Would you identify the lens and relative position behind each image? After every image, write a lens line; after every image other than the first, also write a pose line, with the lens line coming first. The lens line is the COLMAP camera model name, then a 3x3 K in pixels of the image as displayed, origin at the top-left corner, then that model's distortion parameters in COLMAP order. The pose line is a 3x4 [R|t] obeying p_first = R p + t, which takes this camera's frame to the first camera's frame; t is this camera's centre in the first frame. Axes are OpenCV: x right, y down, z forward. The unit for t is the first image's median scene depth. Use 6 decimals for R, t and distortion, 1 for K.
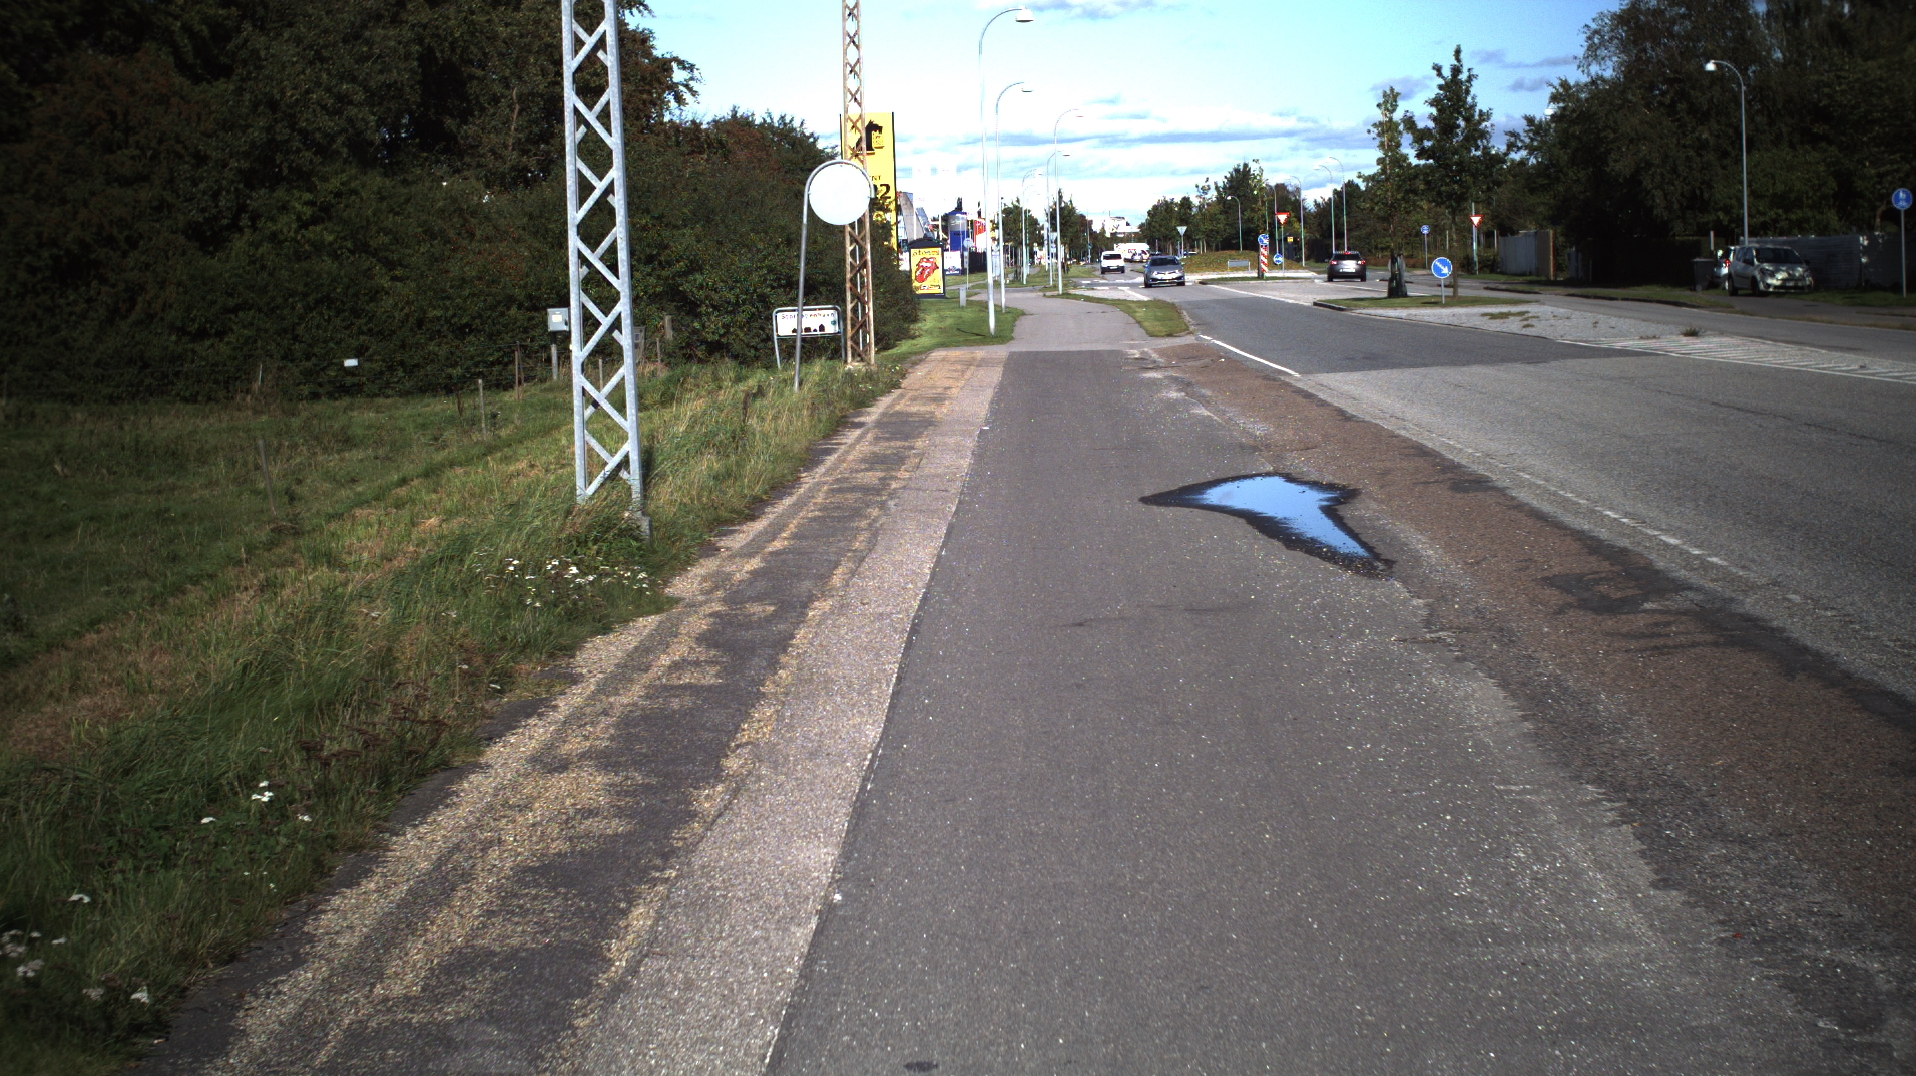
lens RADIAL K [[3232.9, 0, 961.6], [0, 3232.9, 545.0], [0, 0, 1]] dist [-0.232976, 0.000000]
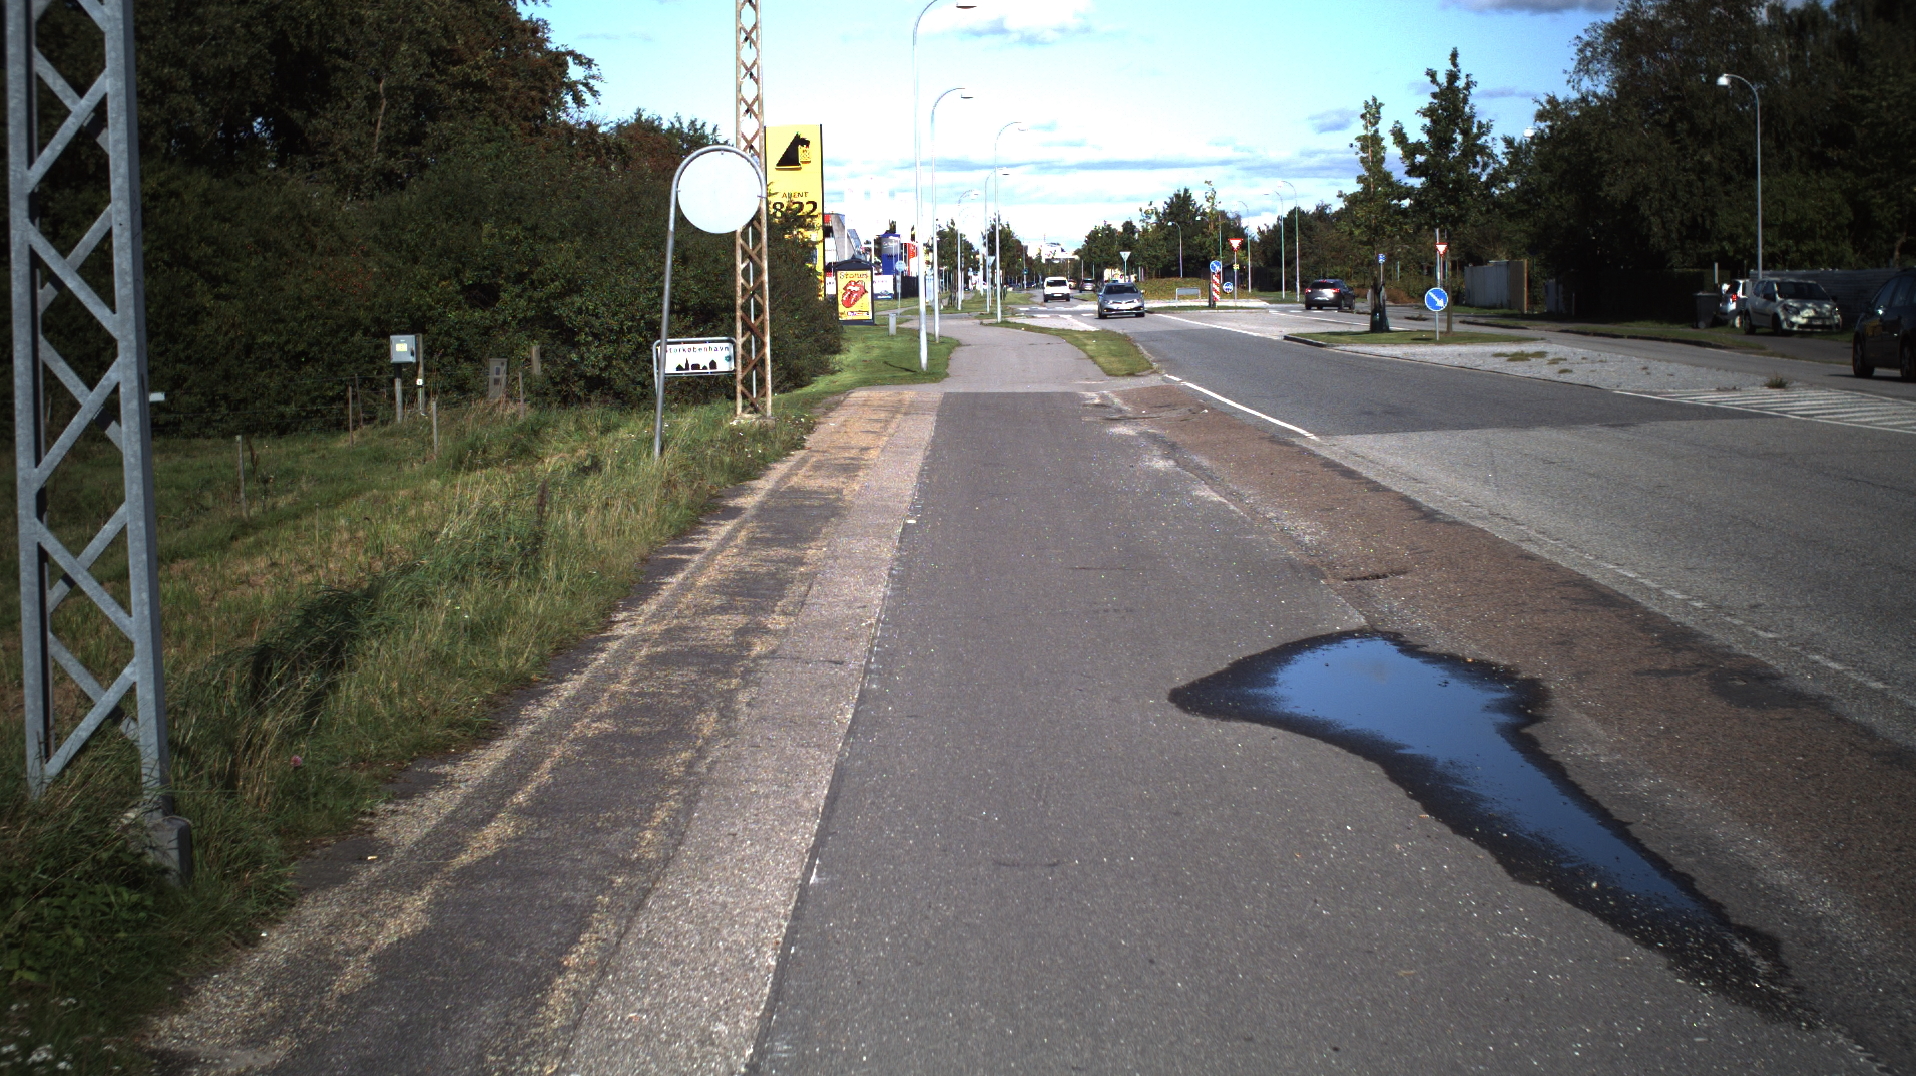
lens RADIAL K [[3232.9, 0, 941.8], [0, 3232.9, 540.8], [0, 0, 1]] dist [-0.232976, 0.000000]
pose [[0.999806, 0.012343, 0.015350, 0.001619], [-0.012205, 0.999885, -0.009051, -0.012432], [-0.015460, 0.008862, 0.999841, 0.143178]]
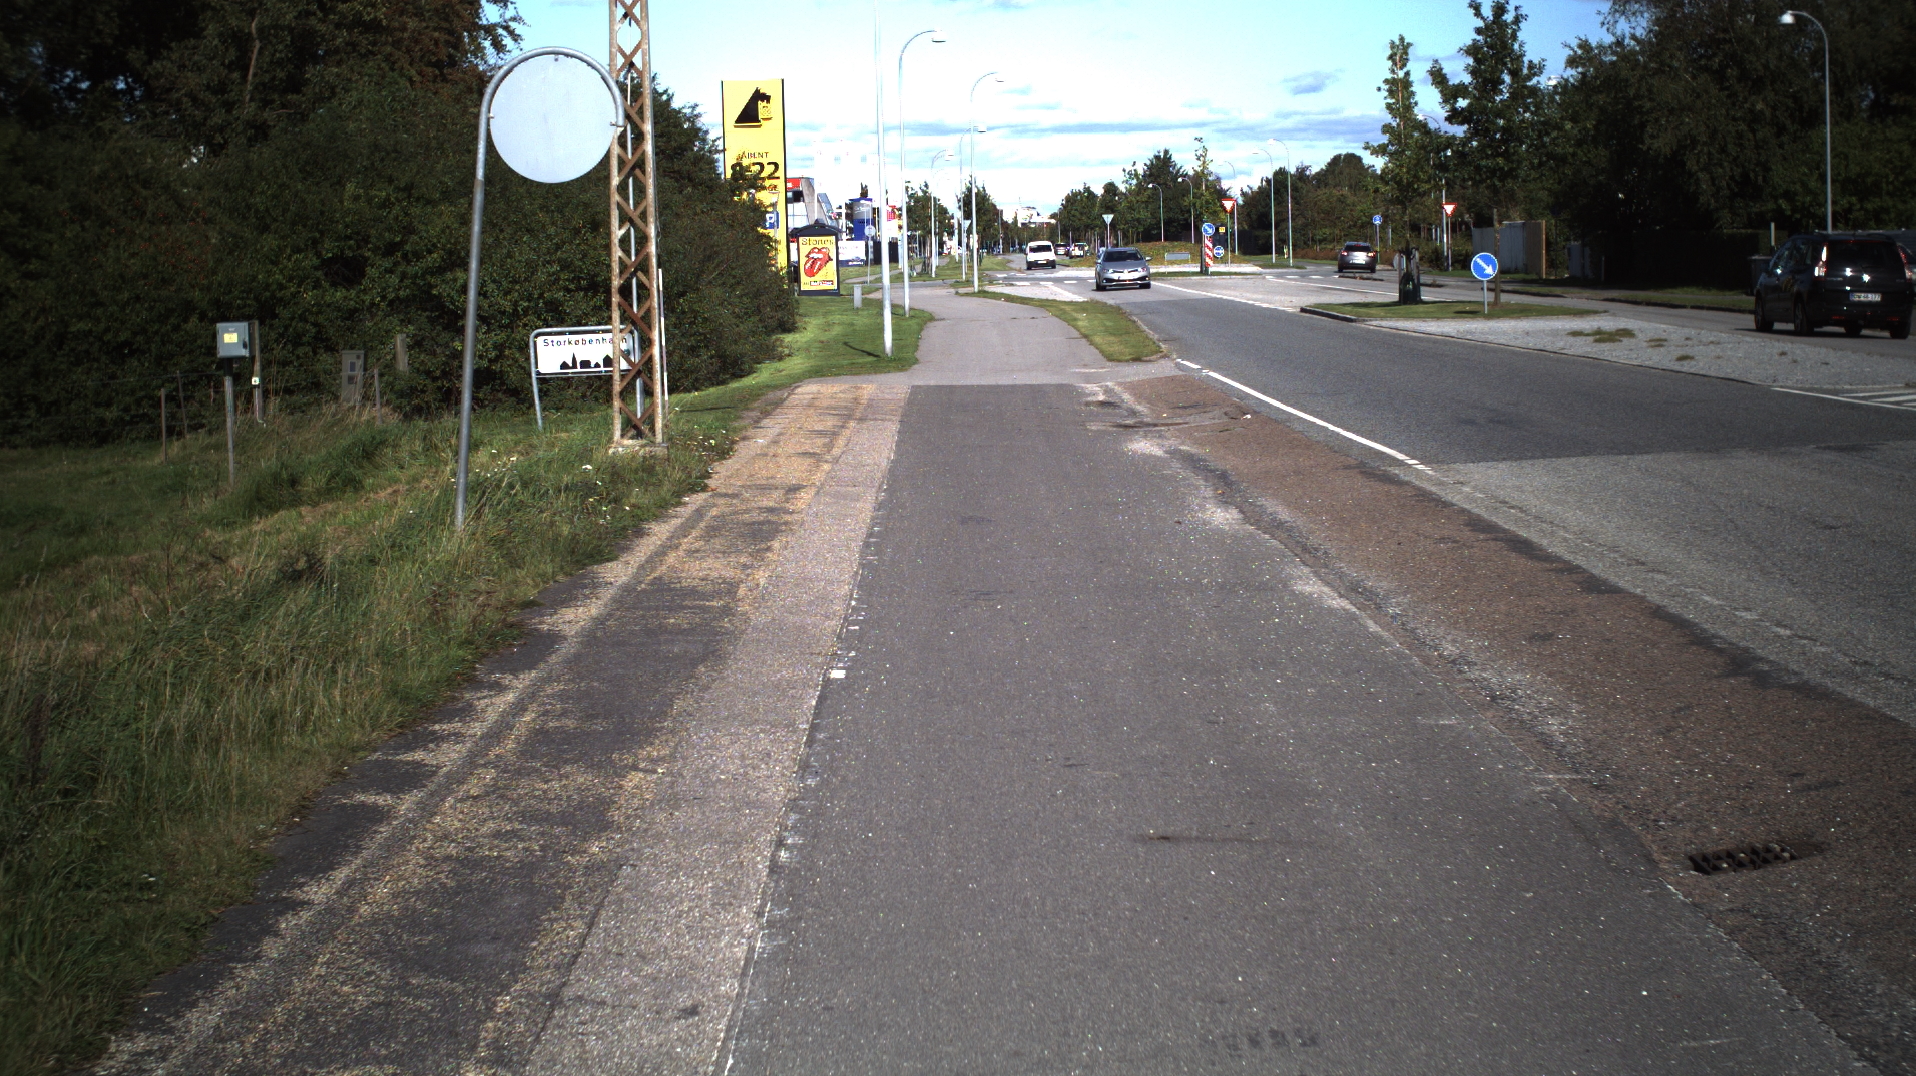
lens RADIAL K [[3232.9, 0, 956.2], [0, 3232.9, 532.1], [0, 0, 1]] dist [-0.232976, 0.000000]
pose [[0.999625, 0.005141, 0.026902, 0.005550], [-0.005118, 0.999986, -0.000910, -0.025983], [-0.026906, 0.000772, 0.999638, 0.287069]]
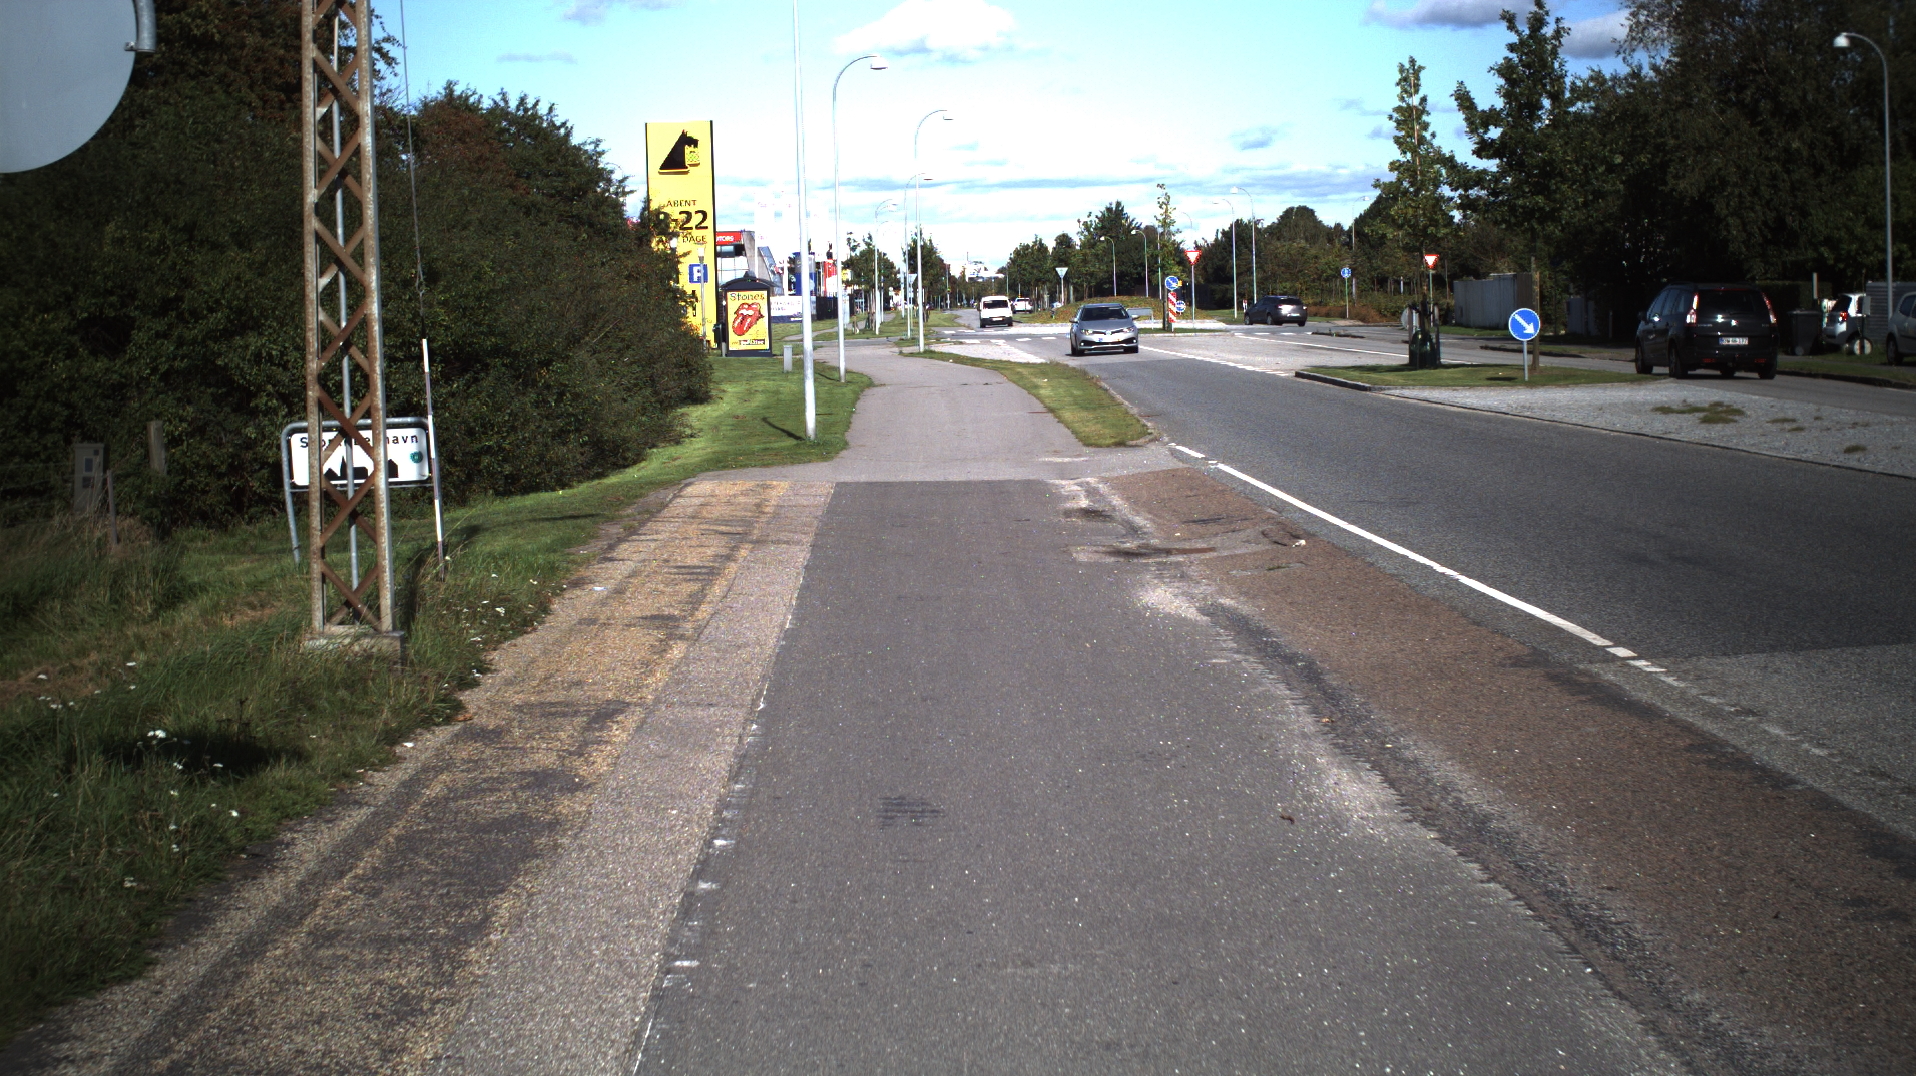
lens RADIAL K [[3232.9, 0, 975.4], [0, 3232.9, 530.2], [0, 0, 1]] dist [-0.232976, 0.000000]
pose [[0.998798, 0.003246, 0.048911, 0.010963], [-0.002338, 0.999824, -0.018608, -0.038938], [-0.048963, 0.018471, 0.998630, 0.430410]]
